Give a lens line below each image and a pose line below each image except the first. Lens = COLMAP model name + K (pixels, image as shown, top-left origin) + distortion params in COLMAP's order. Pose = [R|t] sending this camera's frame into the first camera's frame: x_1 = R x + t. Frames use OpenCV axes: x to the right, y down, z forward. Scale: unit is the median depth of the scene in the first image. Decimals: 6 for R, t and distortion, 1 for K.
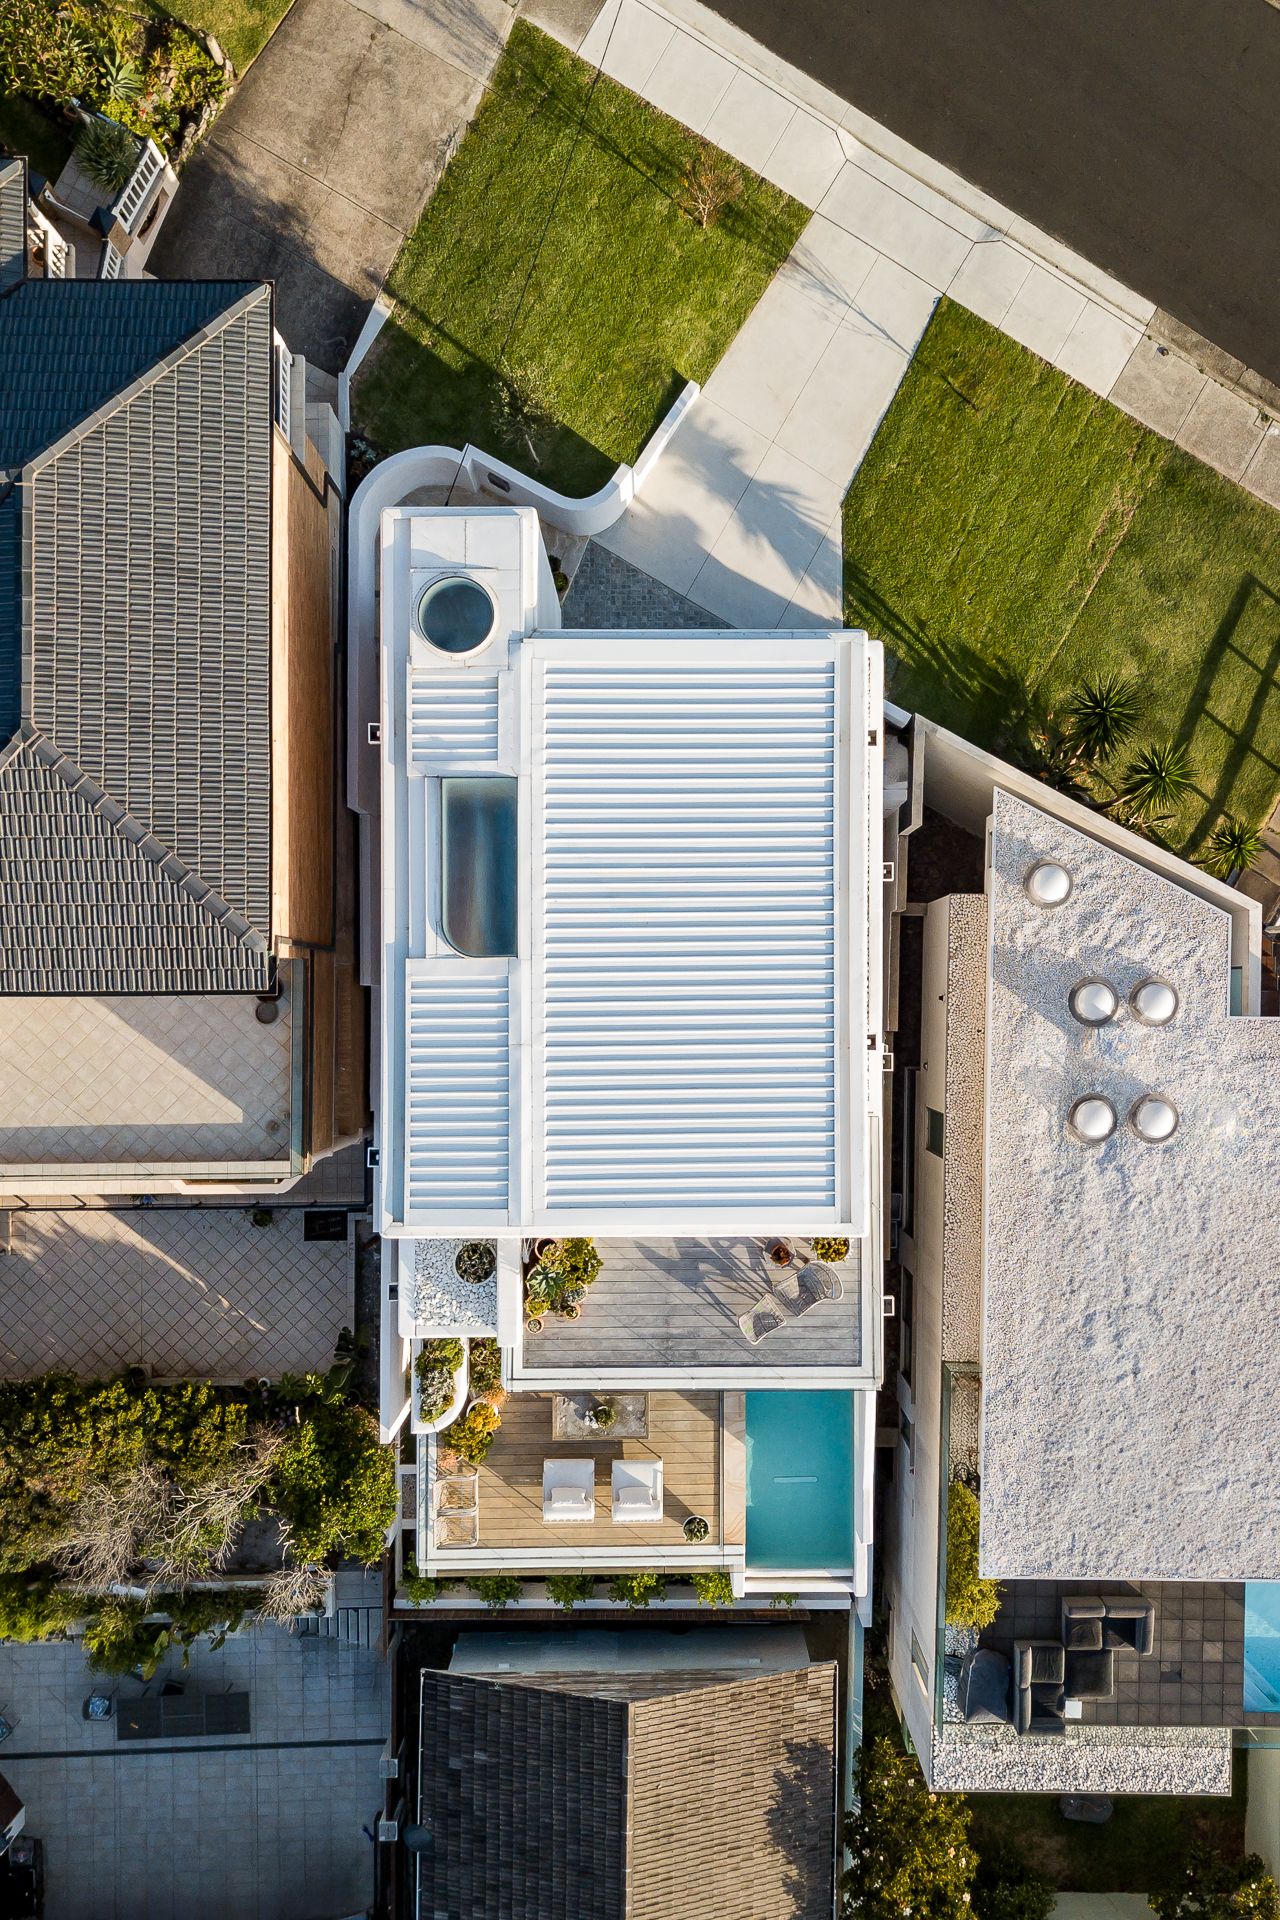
lens RADIAL K [[1907.0, 0, 644.1], [0, 1907.0, 917.9], [0, 0, 1]] dist [0.029615, -0.018224]
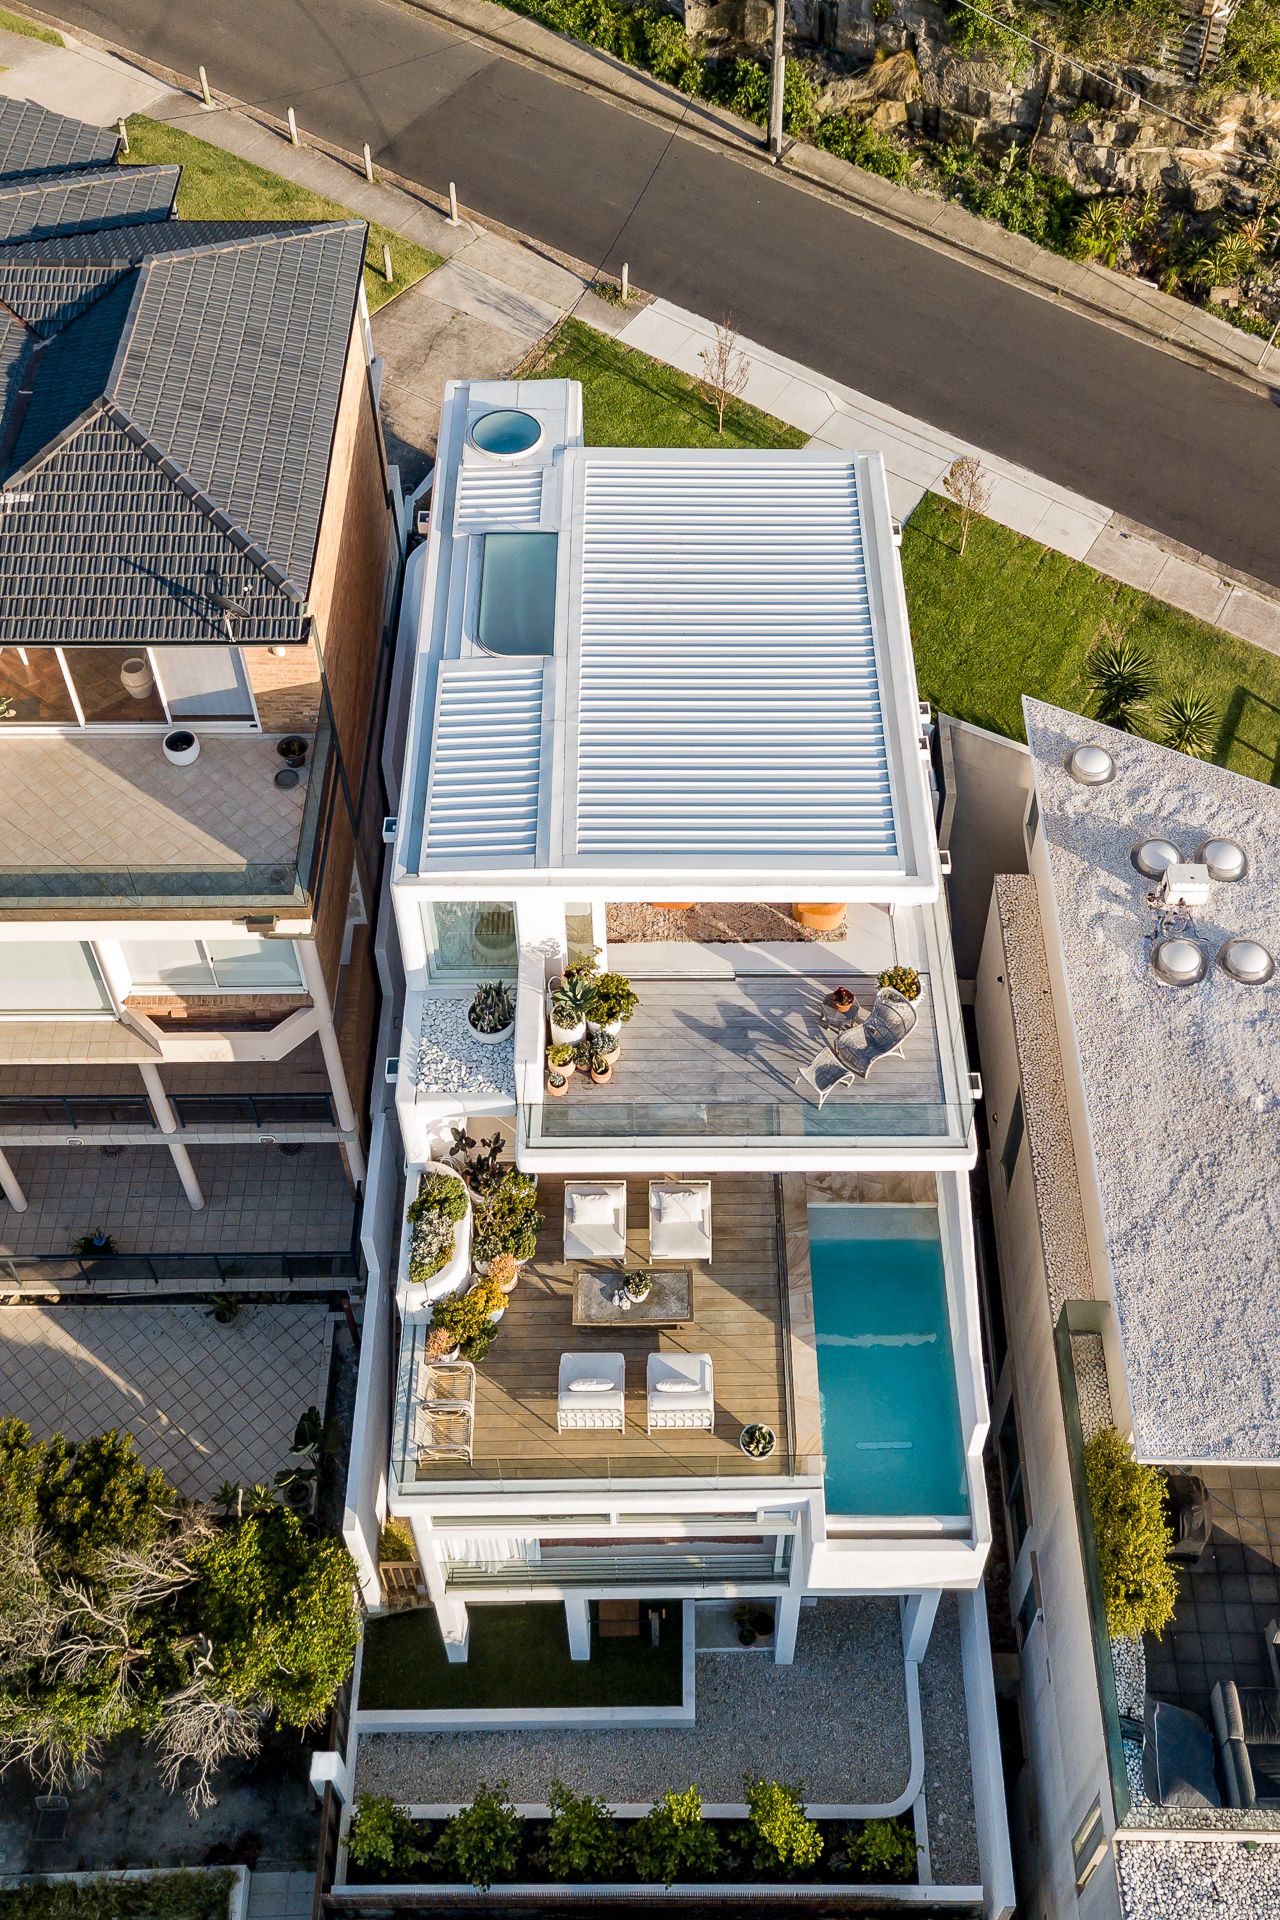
lens RADIAL K [[1907.0, 0, 644.1], [0, 1907.0, 917.9], [0, 0, 1]] dist [0.029615, -0.018224]
pose [[0.999987, -0.004734, -0.001641, -0.016493], [0.002629, 0.774557, -0.632499, 0.659066], [0.004265, 0.632487, 0.774559, 0.285190]]
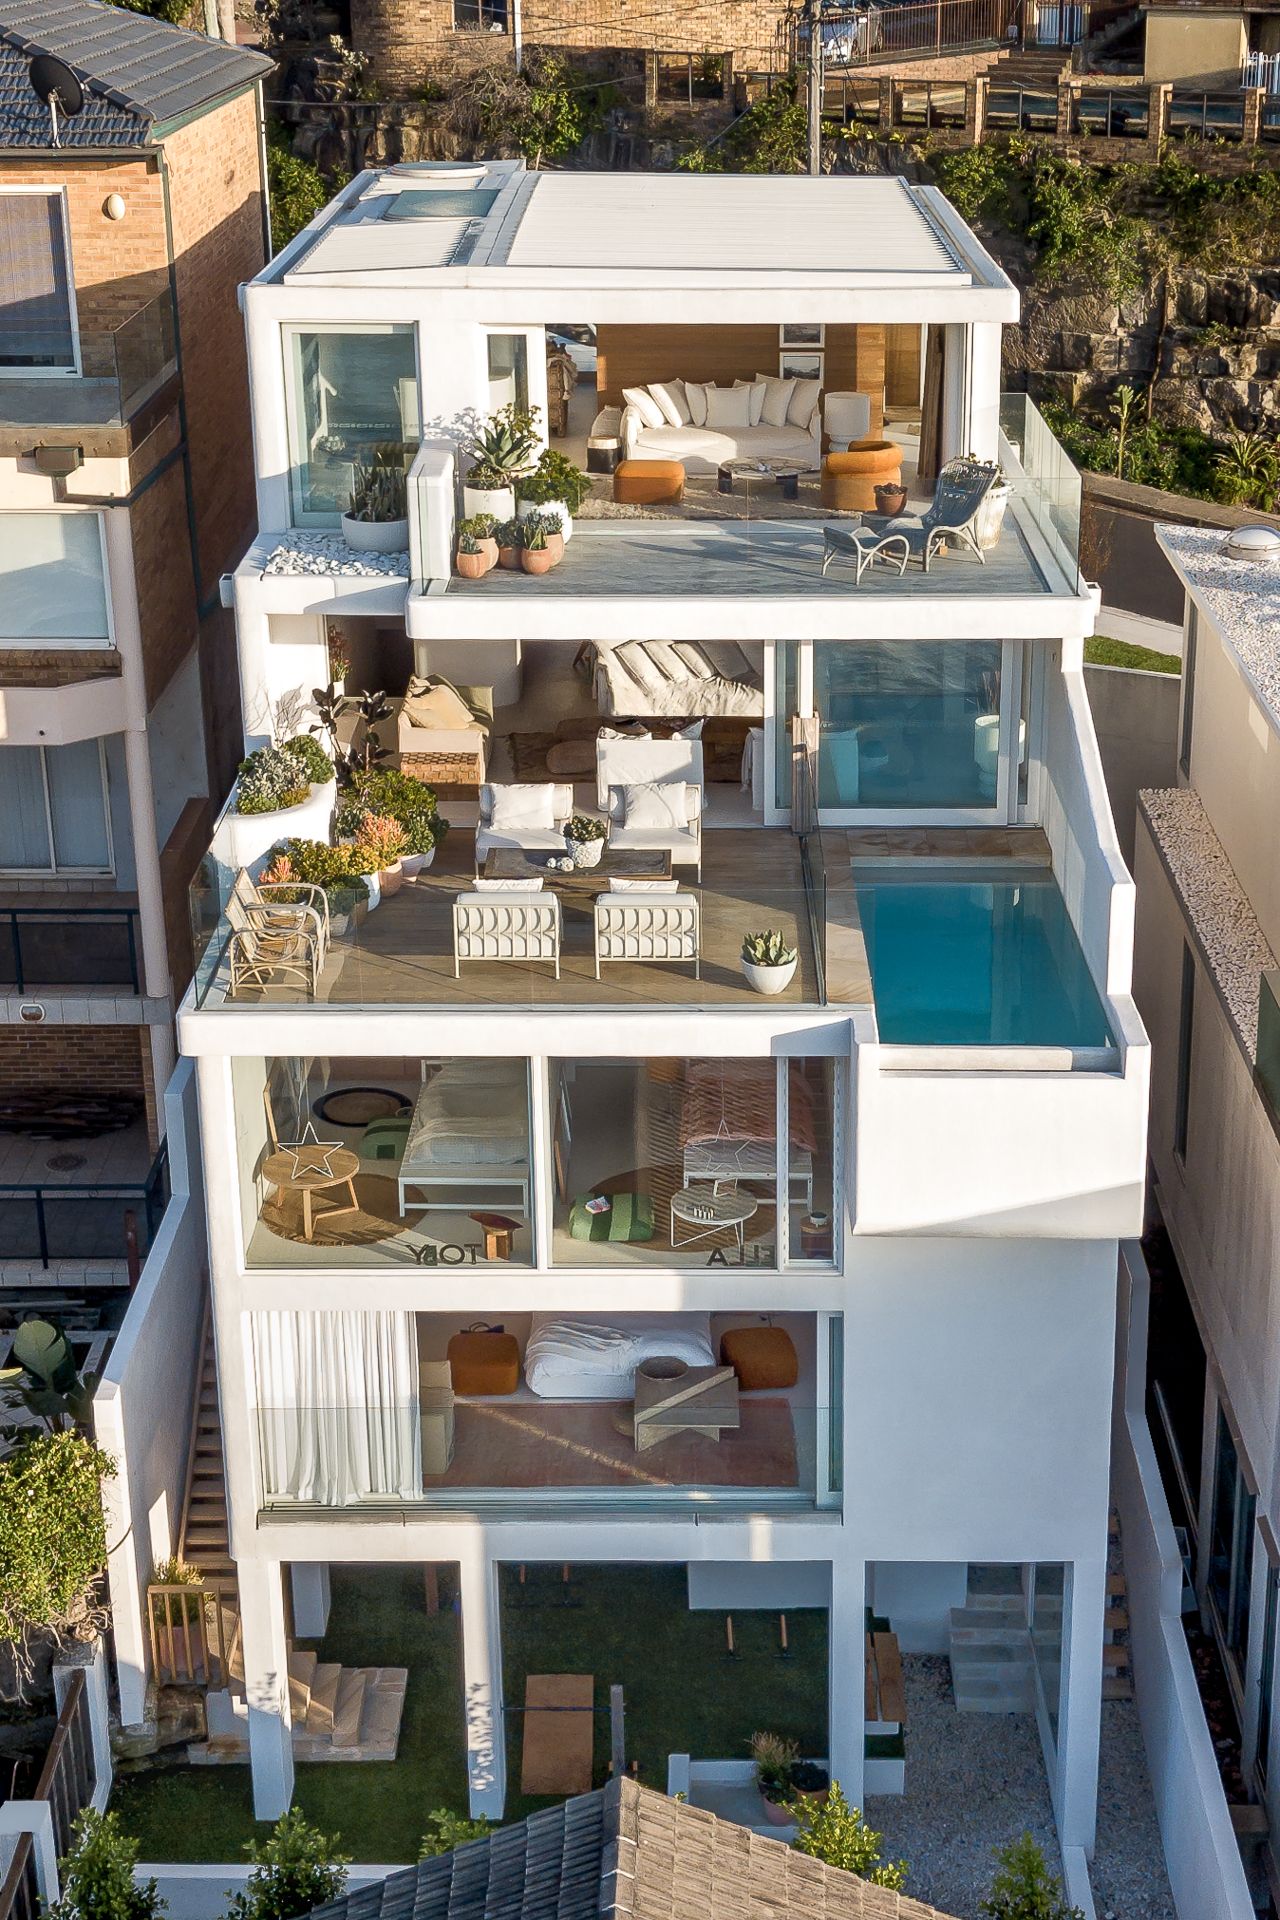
lens RADIAL K [[2903.9, 0, 640.0], [0, 2903.9, 960.0], [0, 0, 1]] dist [0.144235, -0.703549]
pose [[0.999921, -0.004323, -0.011762, 0.003495], [-0.009093, 0.395459, -0.918438, 1.025312], [0.008622, 0.918473, 0.395389, 0.733196]]
